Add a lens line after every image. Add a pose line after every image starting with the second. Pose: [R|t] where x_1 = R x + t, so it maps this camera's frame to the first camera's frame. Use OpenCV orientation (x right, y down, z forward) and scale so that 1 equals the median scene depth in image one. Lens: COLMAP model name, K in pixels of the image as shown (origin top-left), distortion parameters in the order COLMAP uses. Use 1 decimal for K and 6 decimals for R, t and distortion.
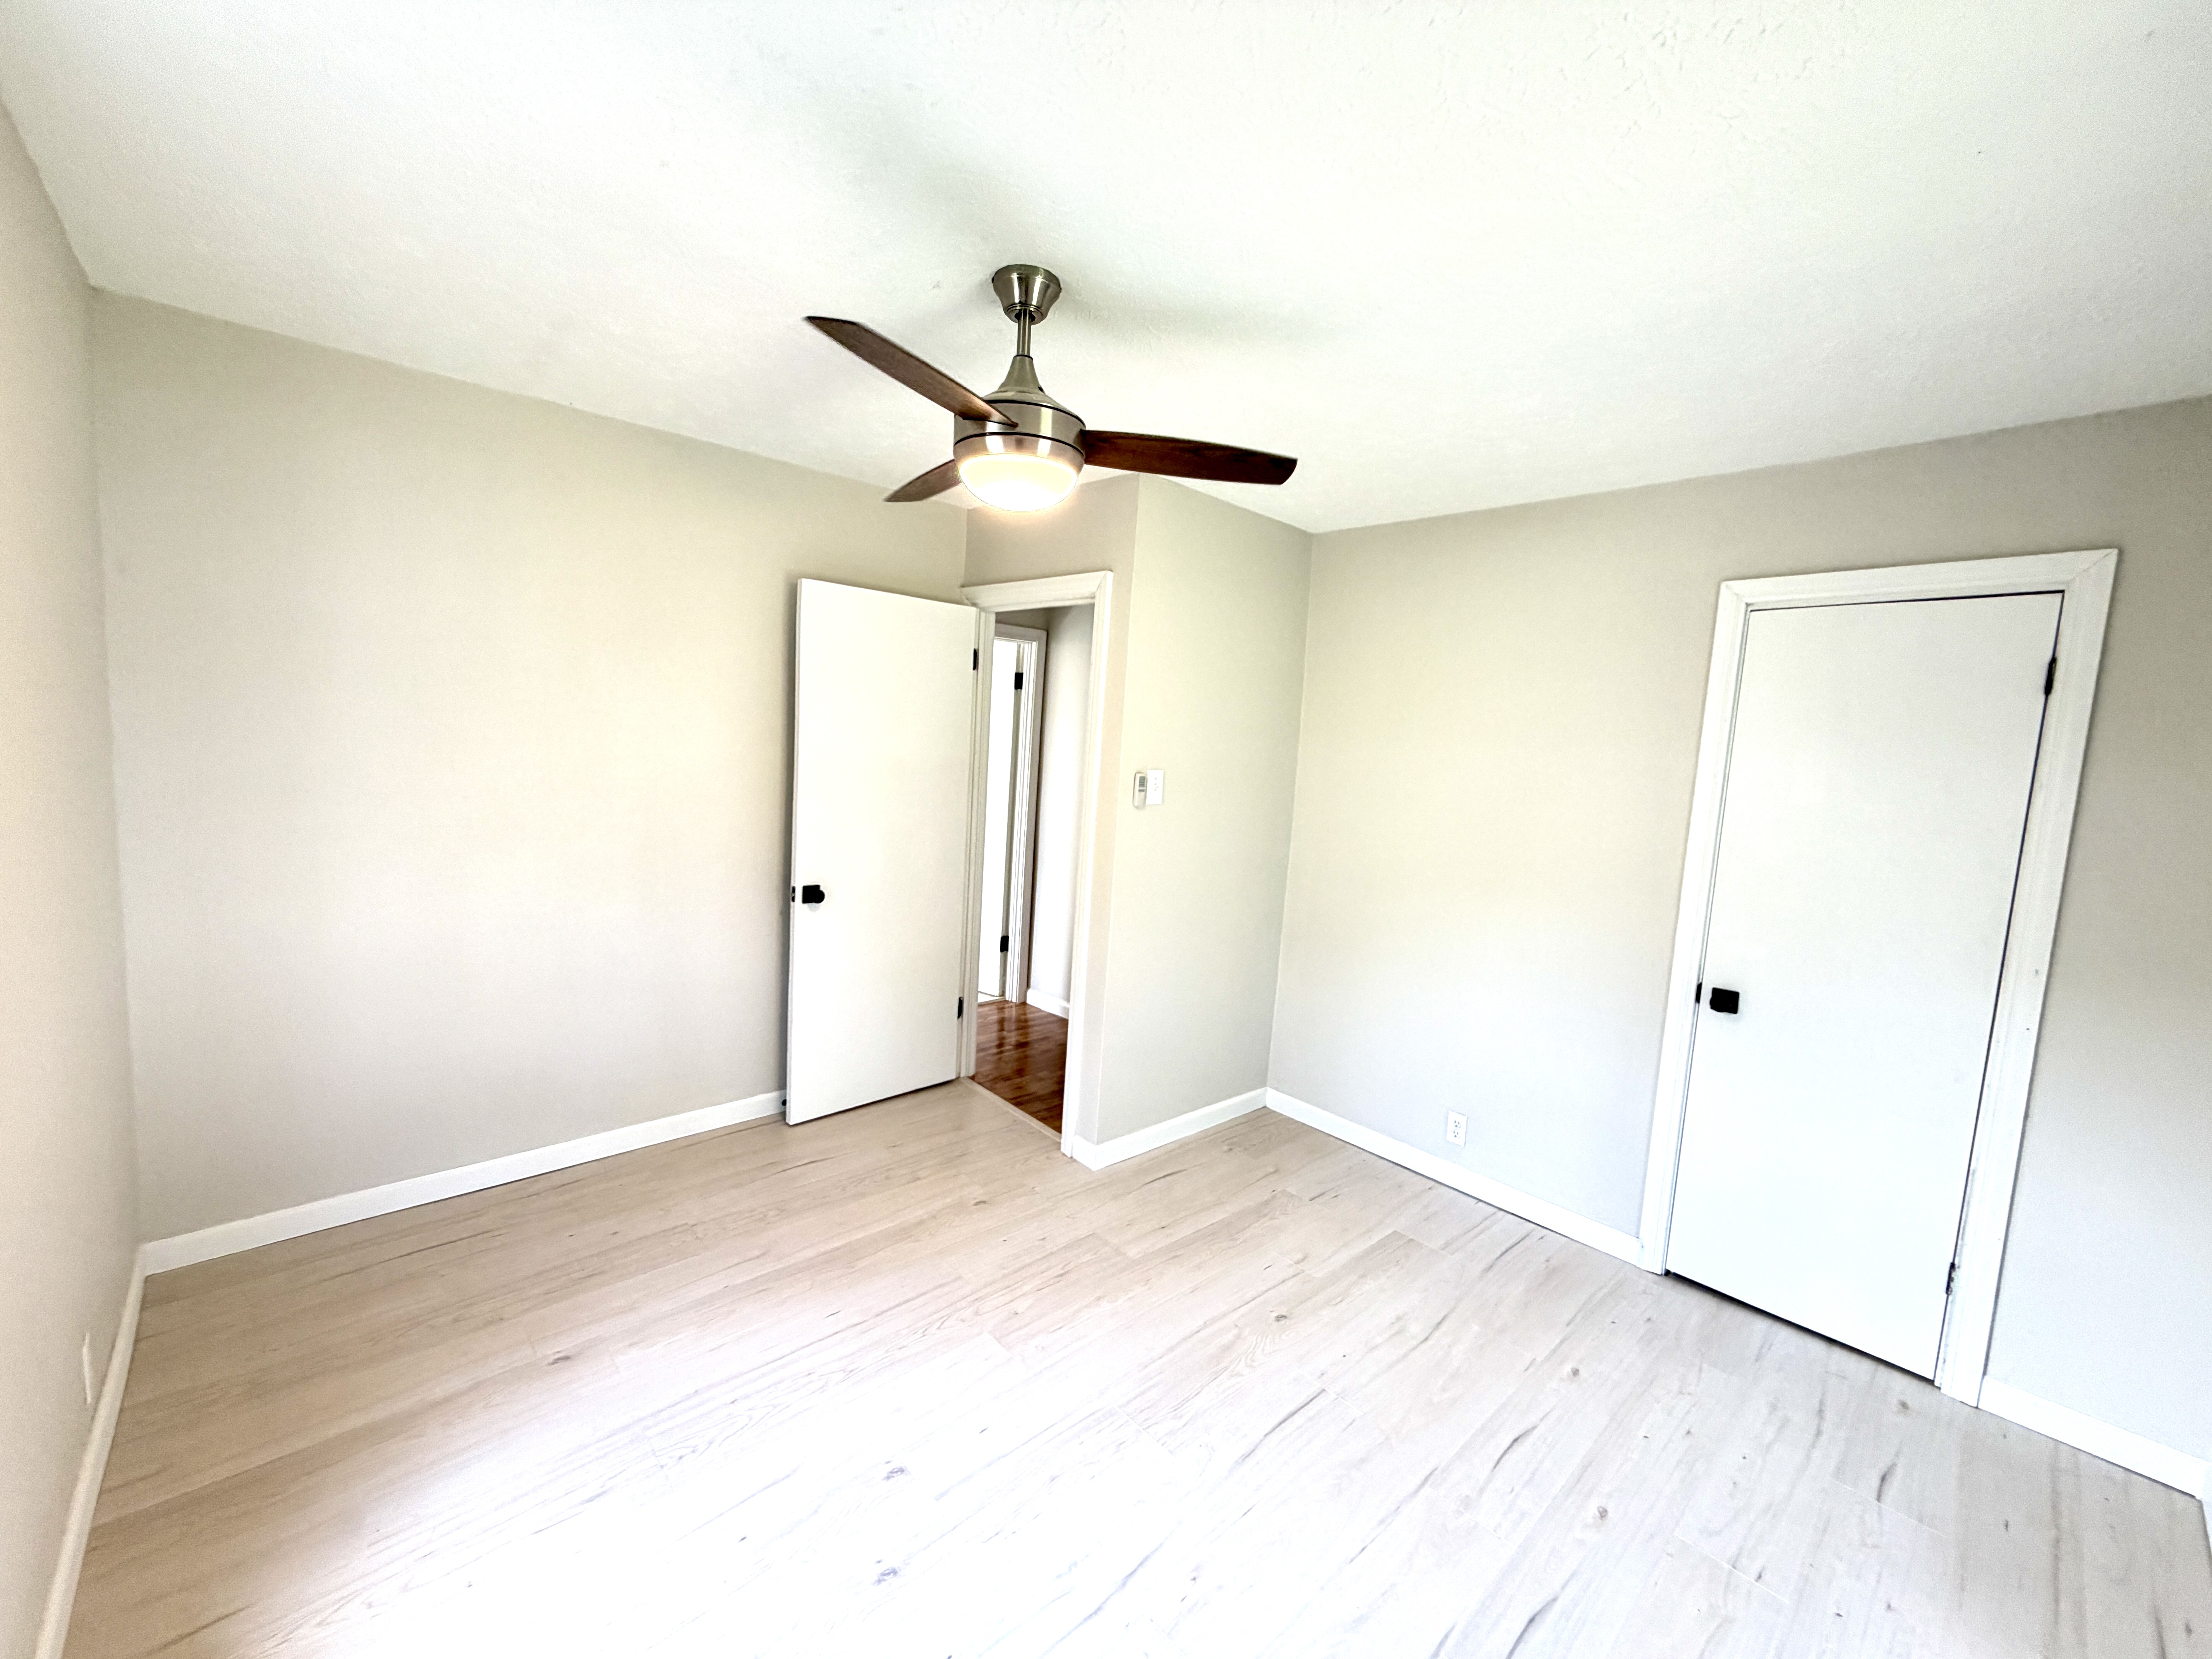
lens RADIAL K [[881.9, 0, 1098.9], [0, 881.9, 825.9], [0, 0, 1]] dist [0.000577, -0.000270]
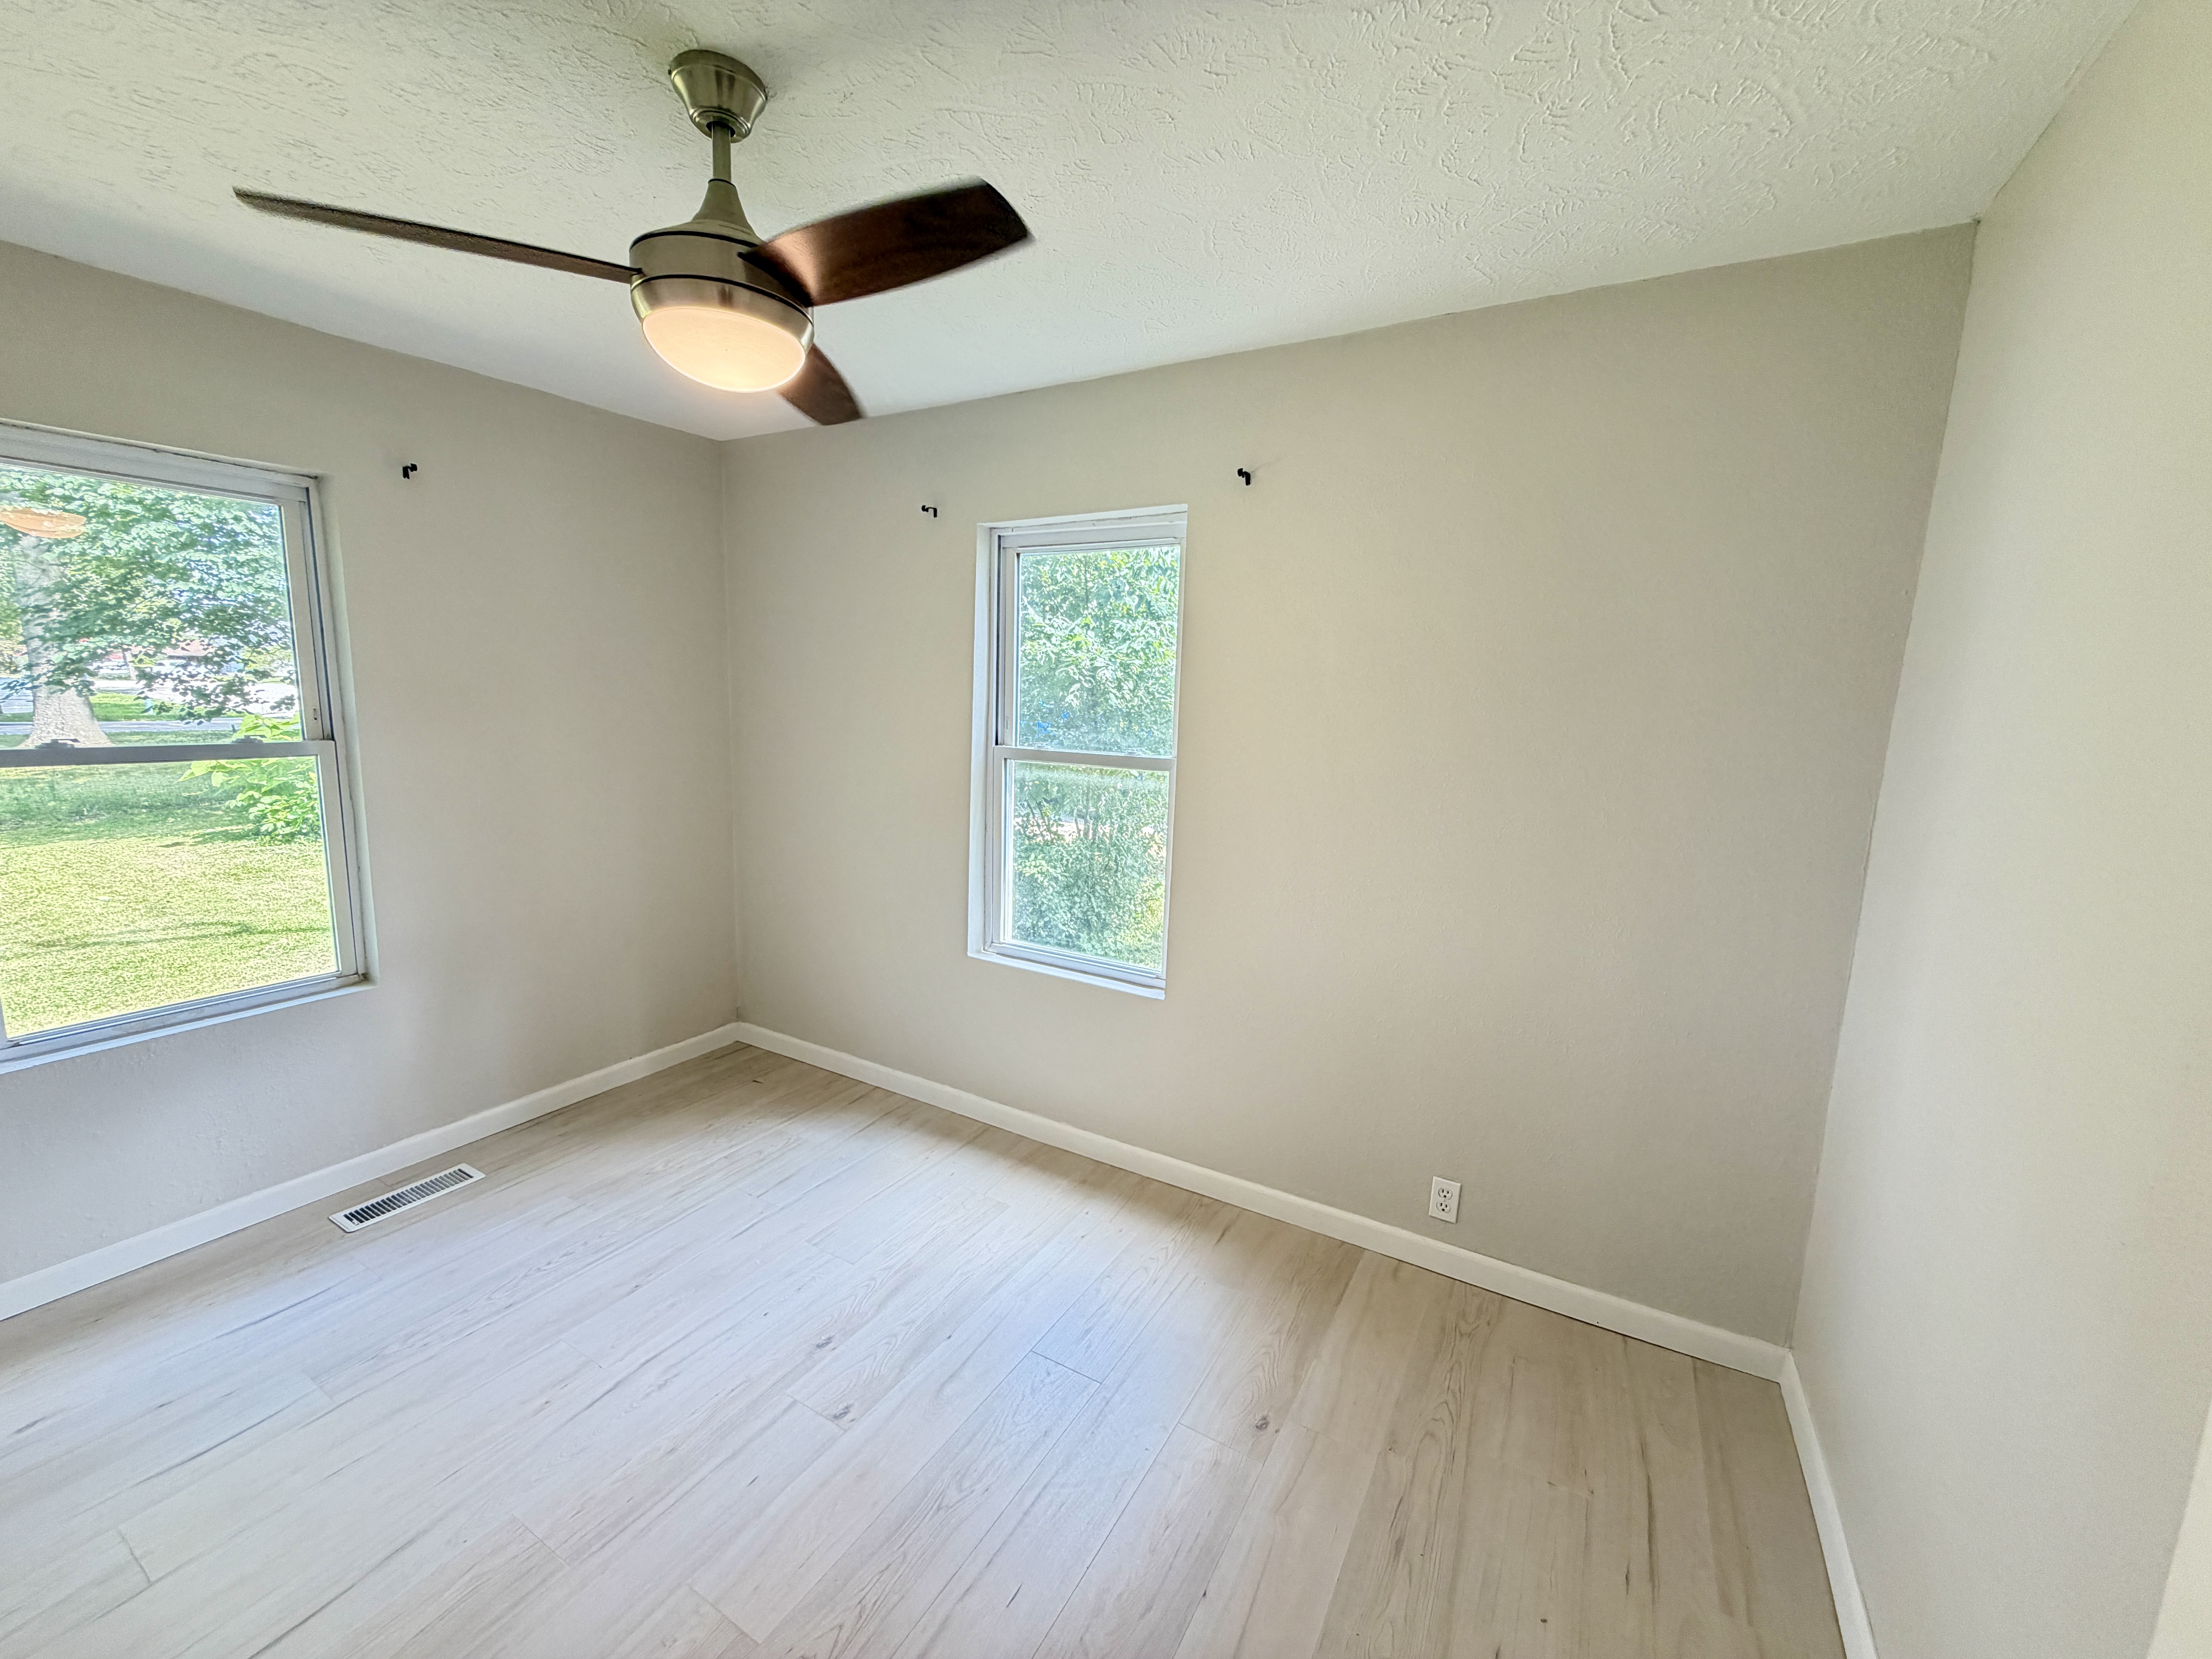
lens RADIAL K [[881.9, 0, 1098.9], [0, 881.9, 825.9], [0, 0, 1]] dist [0.000577, -0.000270]
pose [[-0.951943, -0.038295, -0.303873, -0.135503], [-0.111942, 0.967012, 0.228815, -0.146326], [0.285086, 0.251835, -0.924827, 1.417021]]
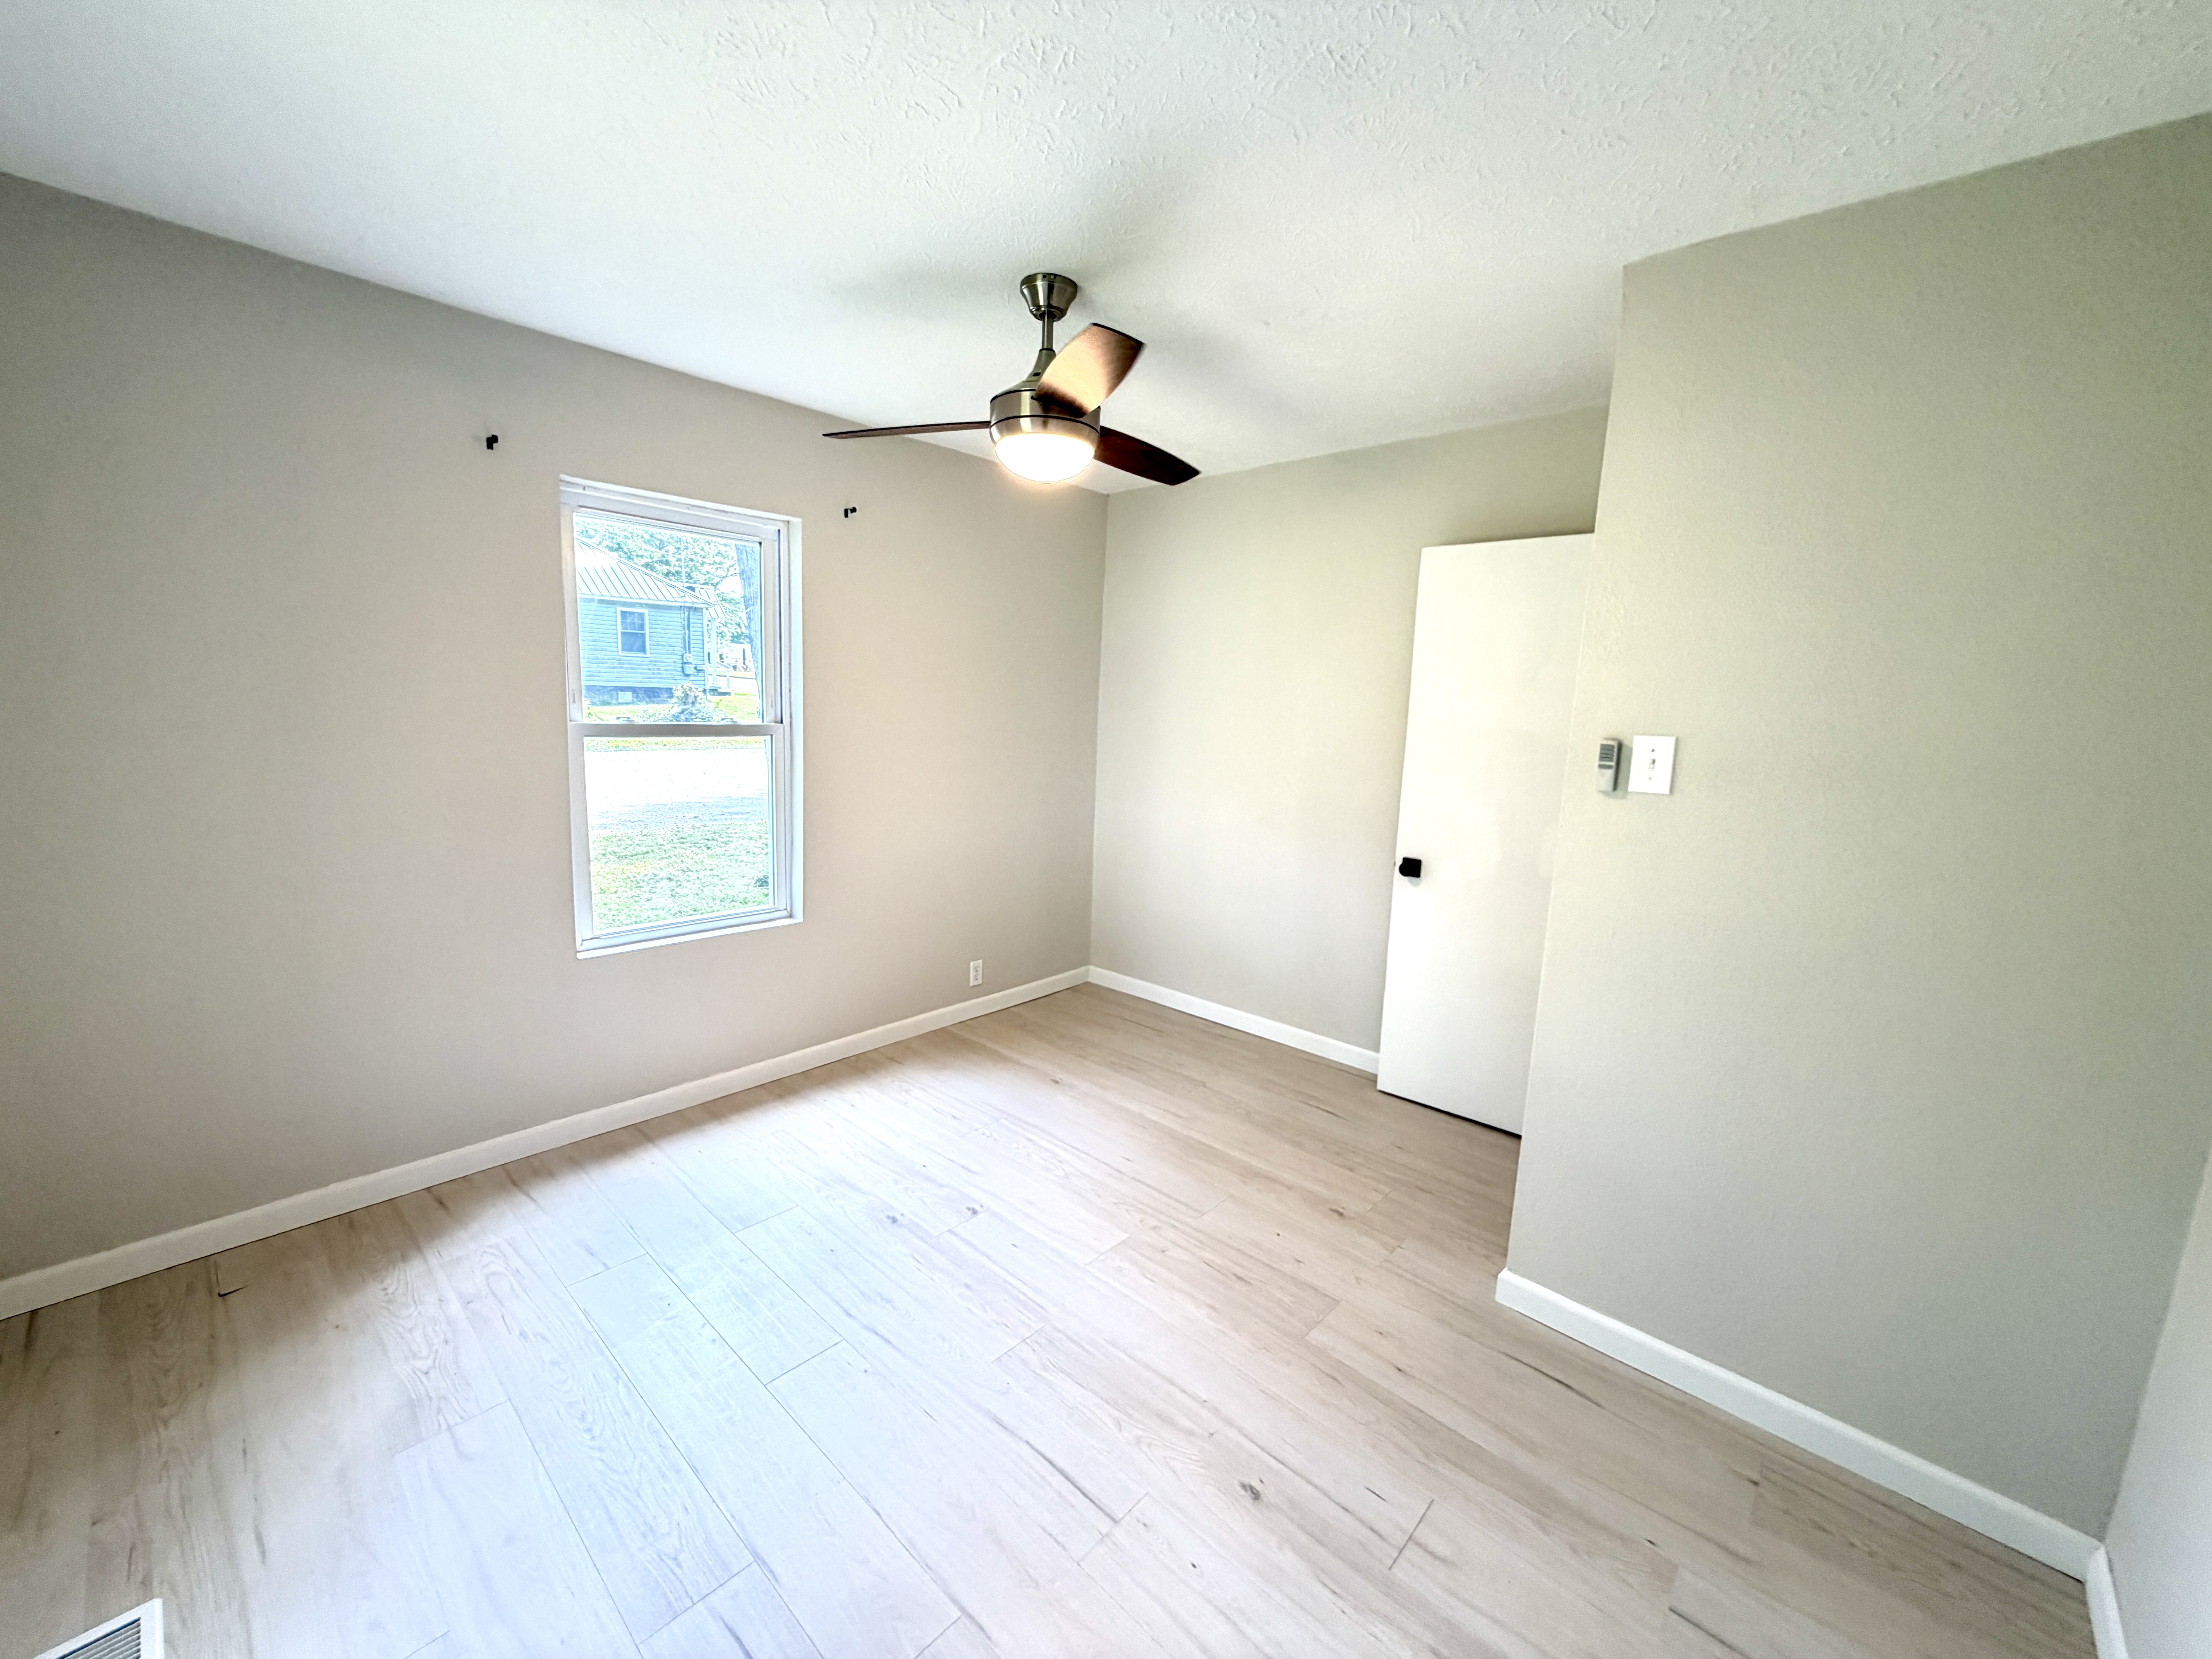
lens RADIAL K [[881.9, 0, 1098.9], [0, 881.9, 825.9], [0, 0, 1]] dist [0.000577, -0.000270]
pose [[0.087526, 0.090825, -0.992013, 0.839895], [-0.134004, 0.987857, 0.078621, 0.001525], [0.987108, 0.126052, 0.098634, 0.748754]]
